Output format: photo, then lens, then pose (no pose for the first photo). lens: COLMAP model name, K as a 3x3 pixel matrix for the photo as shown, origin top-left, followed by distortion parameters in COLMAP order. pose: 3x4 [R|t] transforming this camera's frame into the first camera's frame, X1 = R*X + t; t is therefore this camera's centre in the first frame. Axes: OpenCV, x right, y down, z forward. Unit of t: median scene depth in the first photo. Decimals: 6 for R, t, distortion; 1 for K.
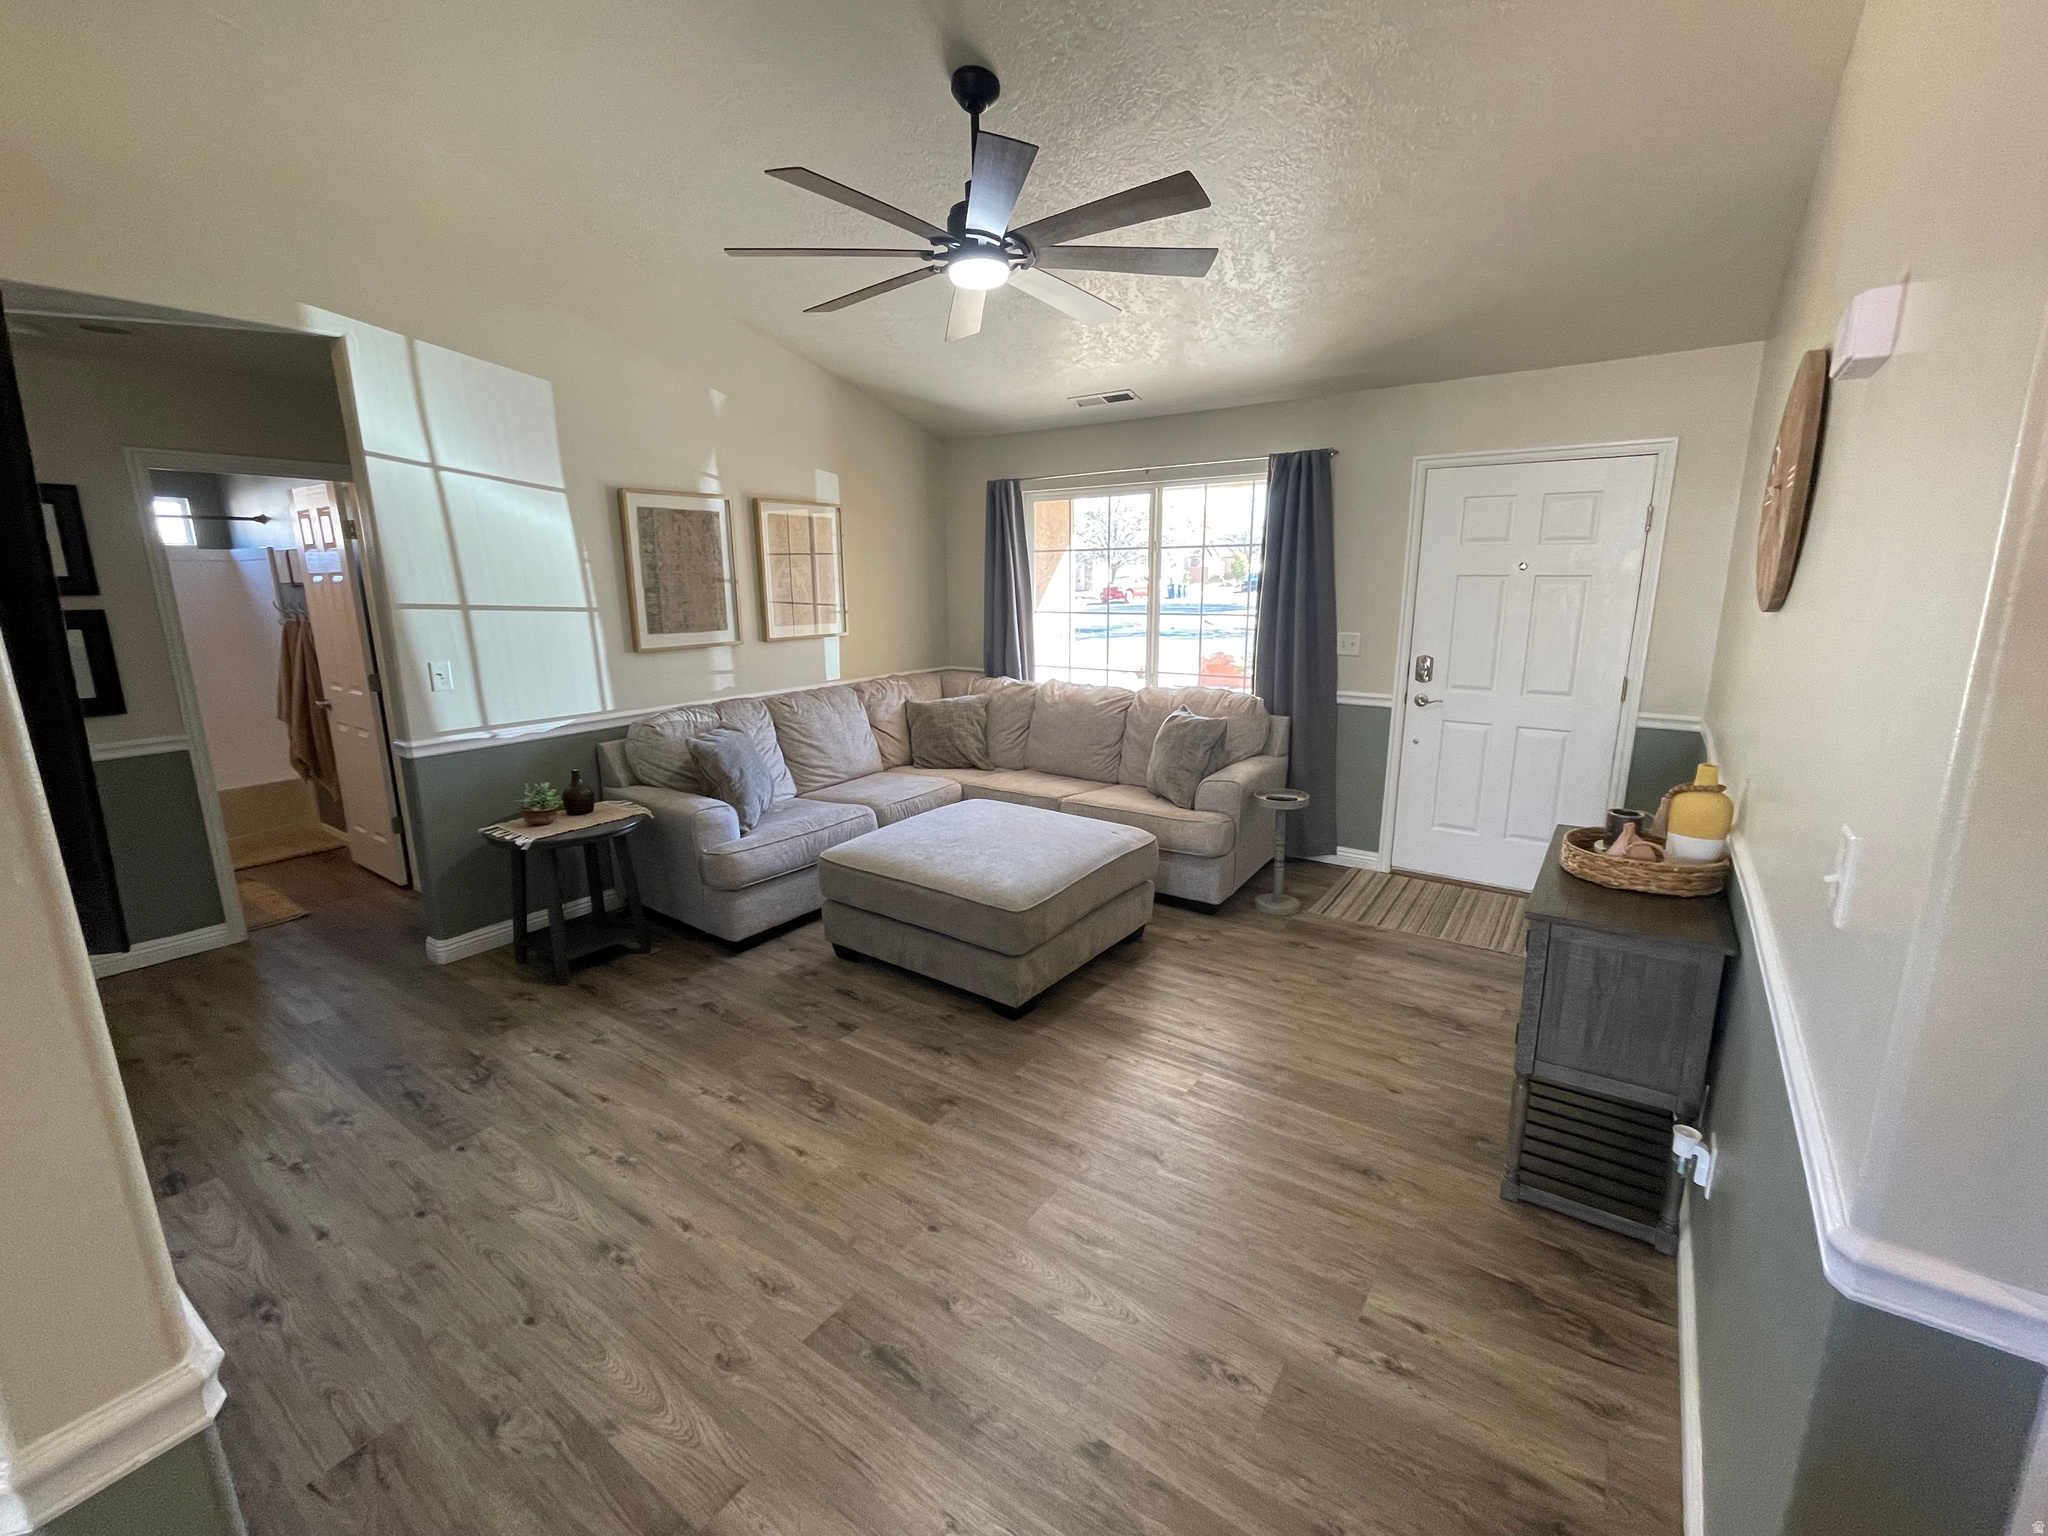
lens RADIAL K [[877.9, 0, 1024.0], [0, 877.9, 768.0], [0, 0, 1]] dist [0.001424, -0.000234]
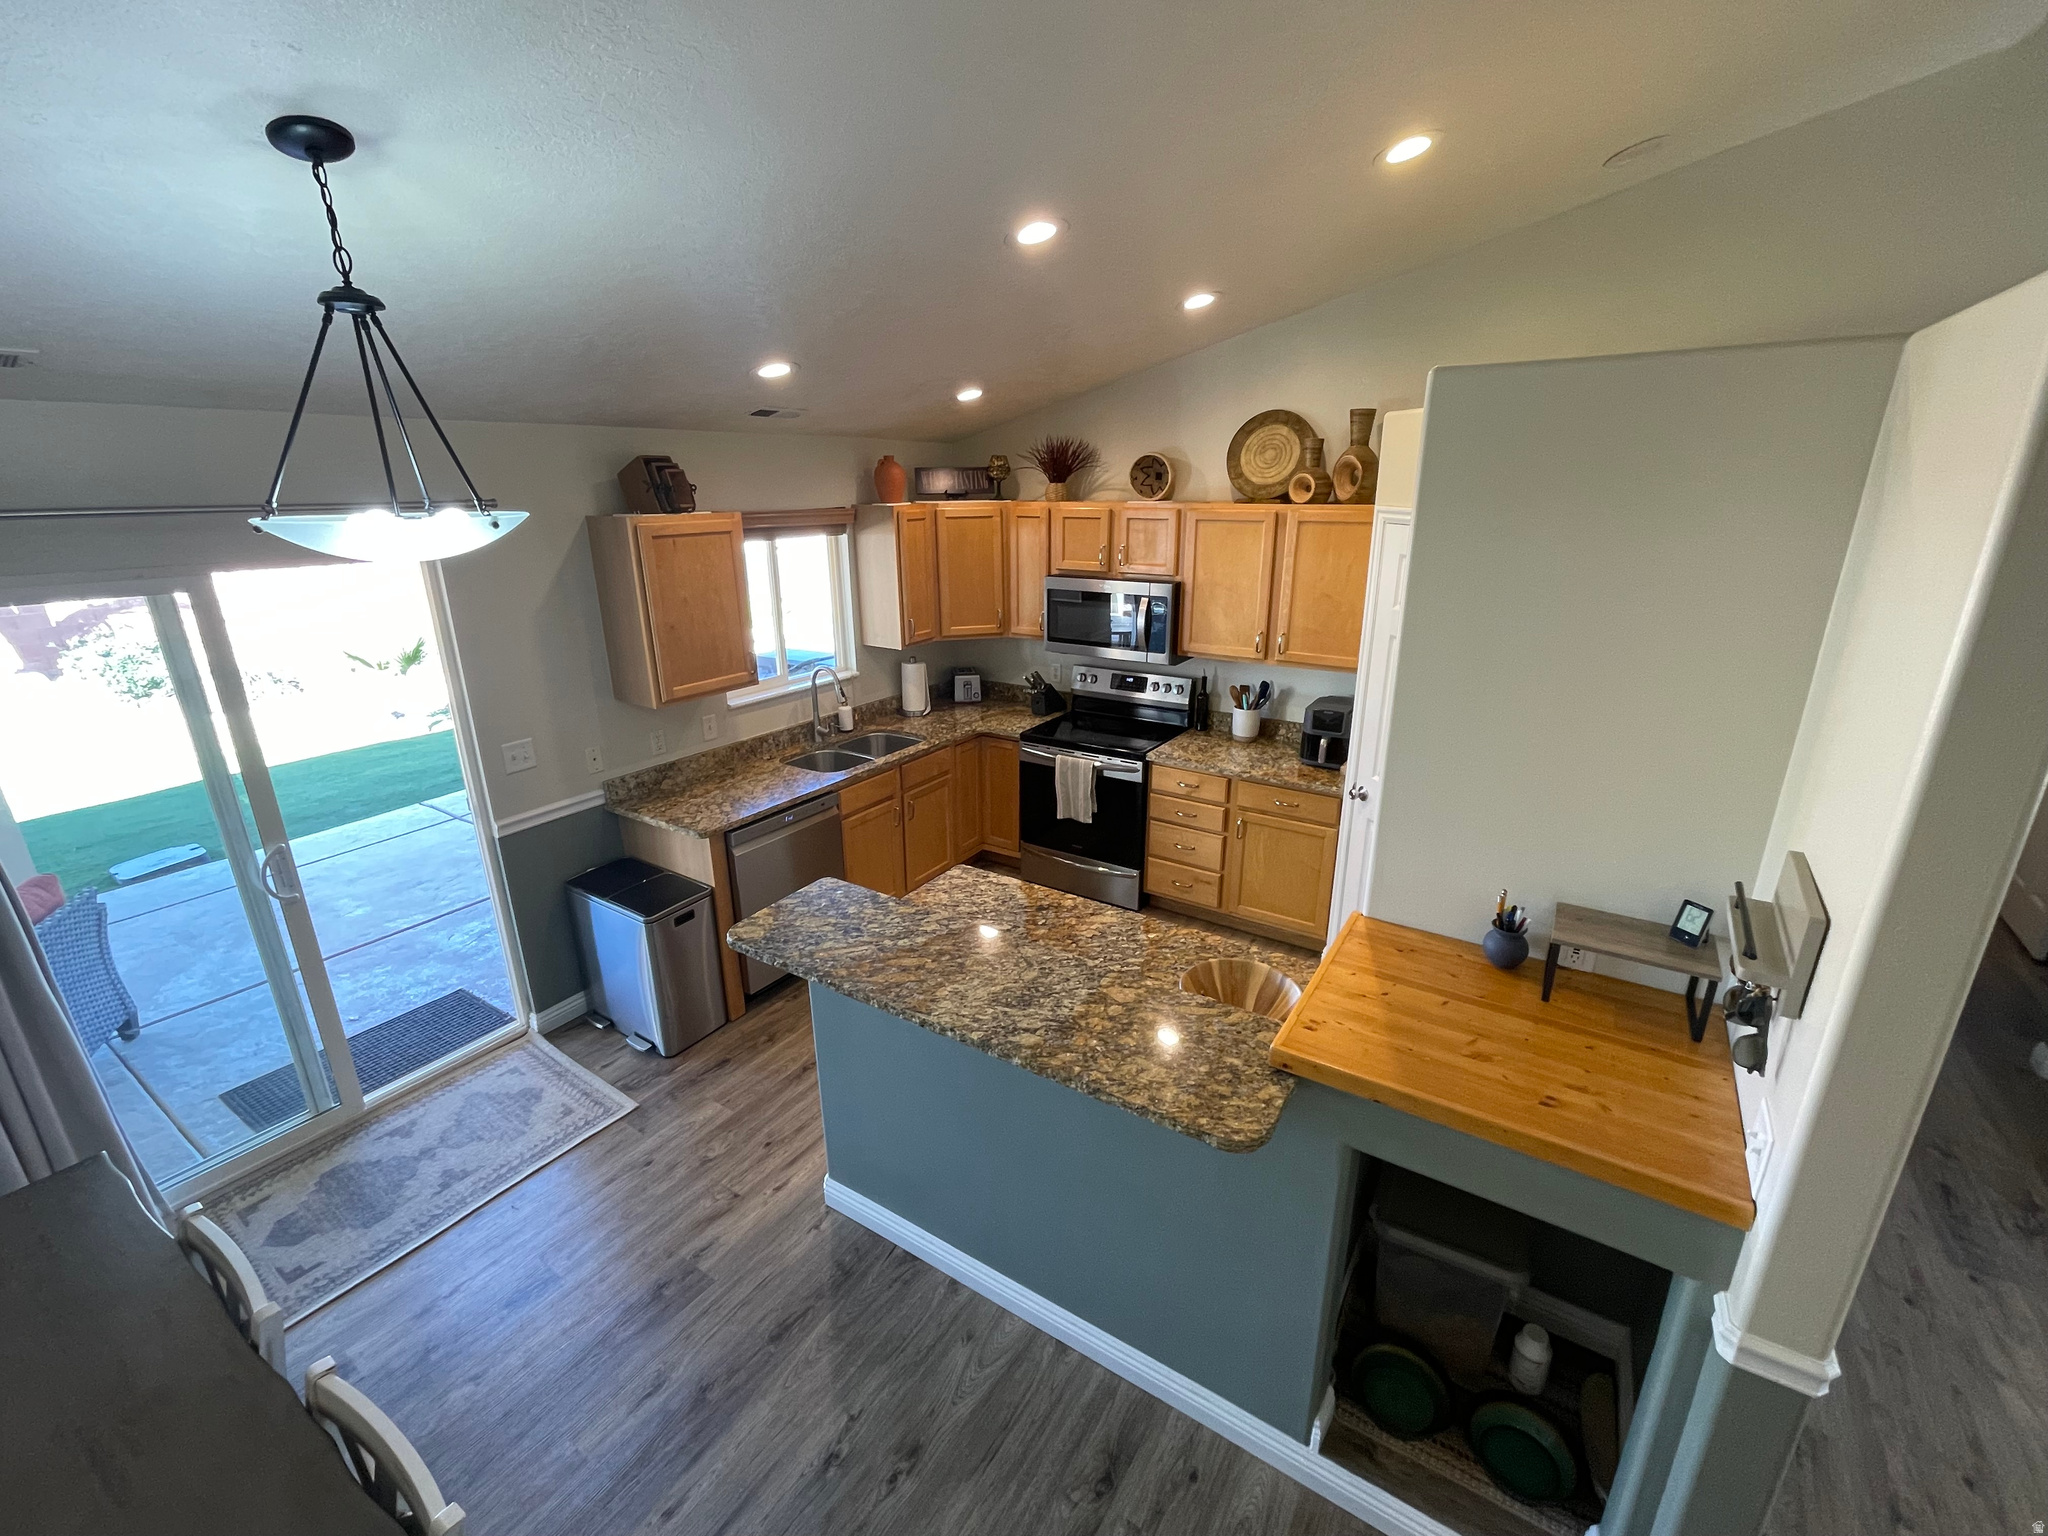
lens RADIAL K [[877.9, 0, 1024.0], [0, 877.9, 768.0], [0, 0, 1]] dist [0.001424, -0.000234]
pose [[0.040552, 0.320671, -0.946322, 0.059236], [-0.211796, 0.928338, 0.305500, -0.121951], [0.976472, 0.188039, 0.105563, -0.186877]]
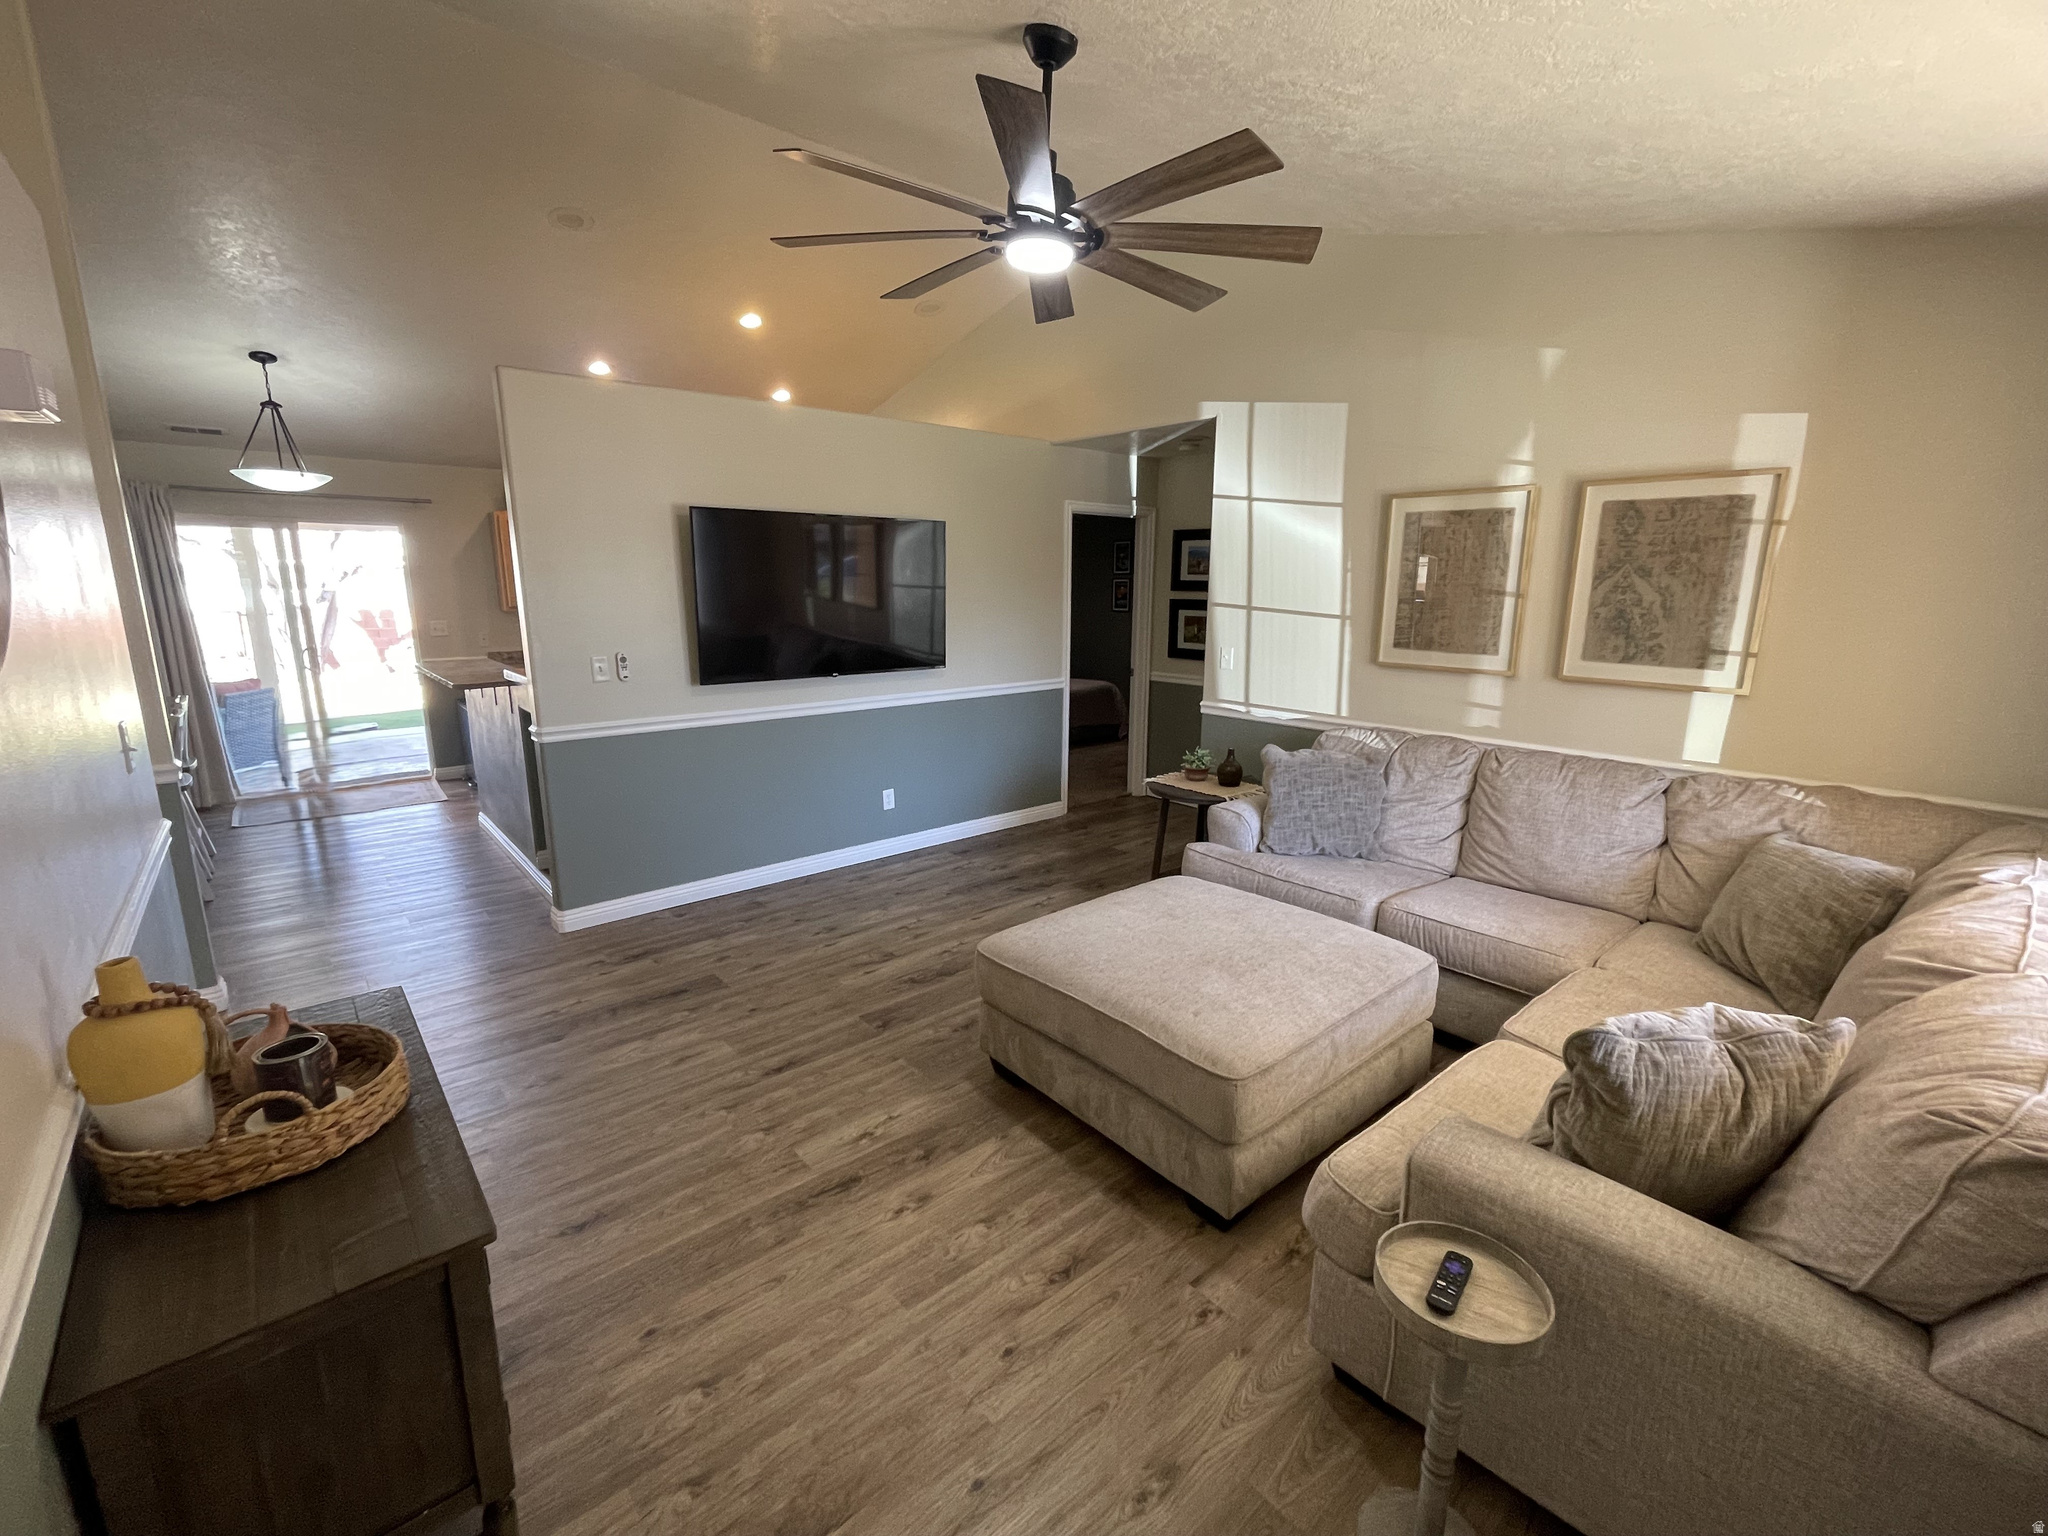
lens RADIAL K [[877.9, 0, 1024.0], [0, 877.9, 768.0], [0, 0, 1]] dist [0.001424, -0.000234]
pose [[-0.237135, 0.214010, -0.947611, 0.628026], [-0.214788, 0.939744, 0.265983, -0.209668], [0.947435, 0.266609, -0.176879, 0.880117]]
